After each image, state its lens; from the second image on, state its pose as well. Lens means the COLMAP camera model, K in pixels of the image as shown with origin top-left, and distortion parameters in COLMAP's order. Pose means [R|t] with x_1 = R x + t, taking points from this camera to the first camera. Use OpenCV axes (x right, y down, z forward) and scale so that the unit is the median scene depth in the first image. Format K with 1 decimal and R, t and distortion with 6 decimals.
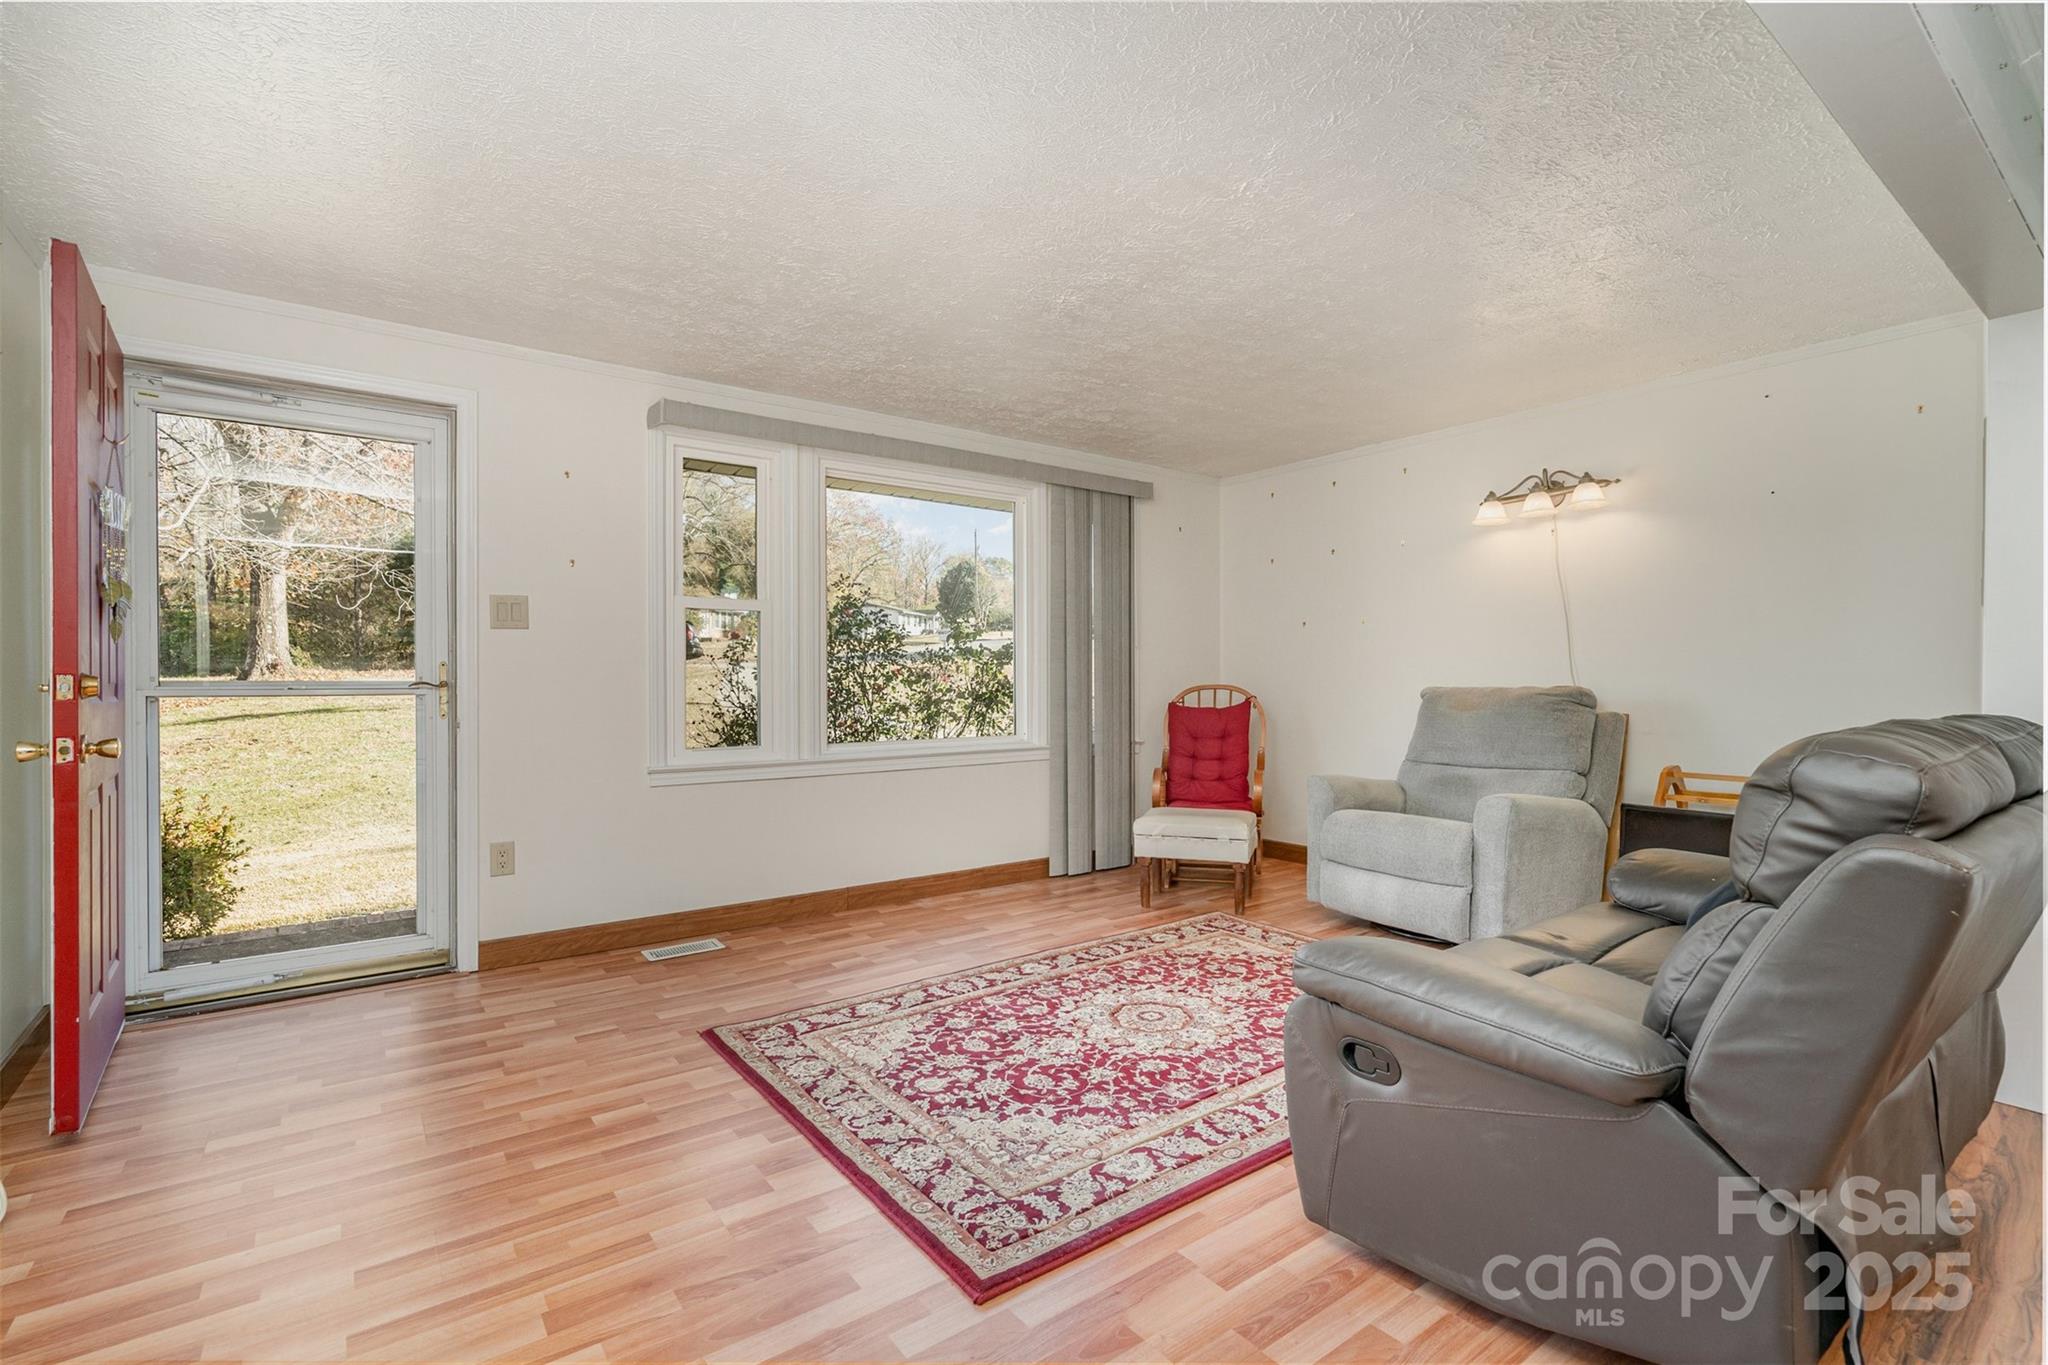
lens RADIAL K [[922.0, 0, 1026.5], [0, 922.0, 685.0], [0, 0, 1]] dist [-0.003917, 0.000853]
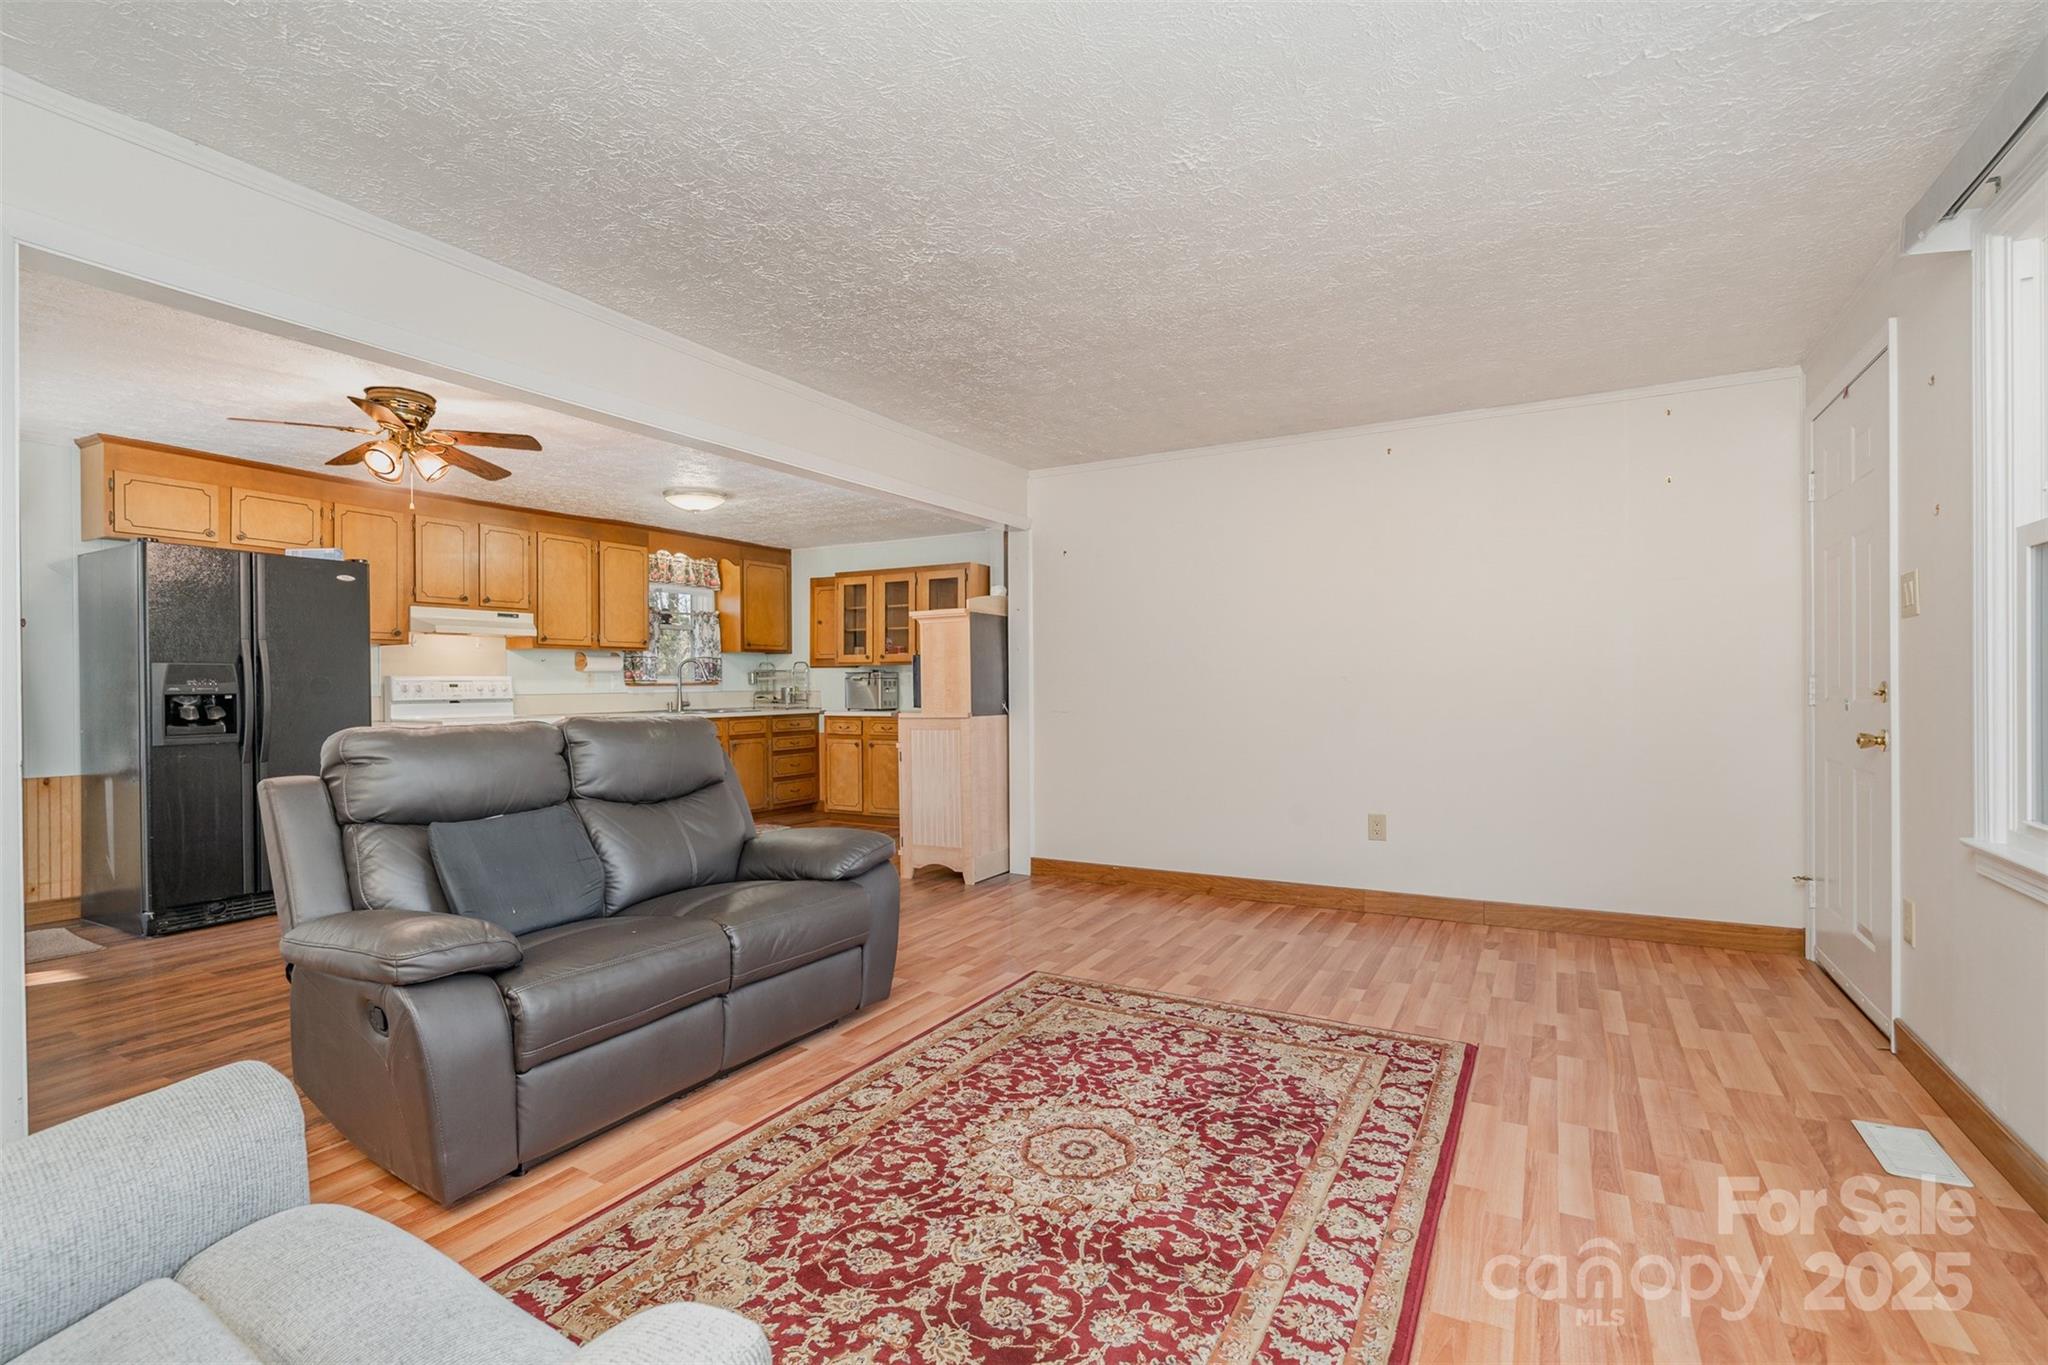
lens RADIAL K [[930.2, 0, 1024.0], [0, 930.2, 682.5], [0, 0, 1]] dist [0.000579, 0.000389]
pose [[-0.917811, 0.006924, -0.396957, 0.514735], [0.007339, 0.999973, 0.000475, -0.017058], [0.396950, -0.002478, -0.917837, 1.834036]]
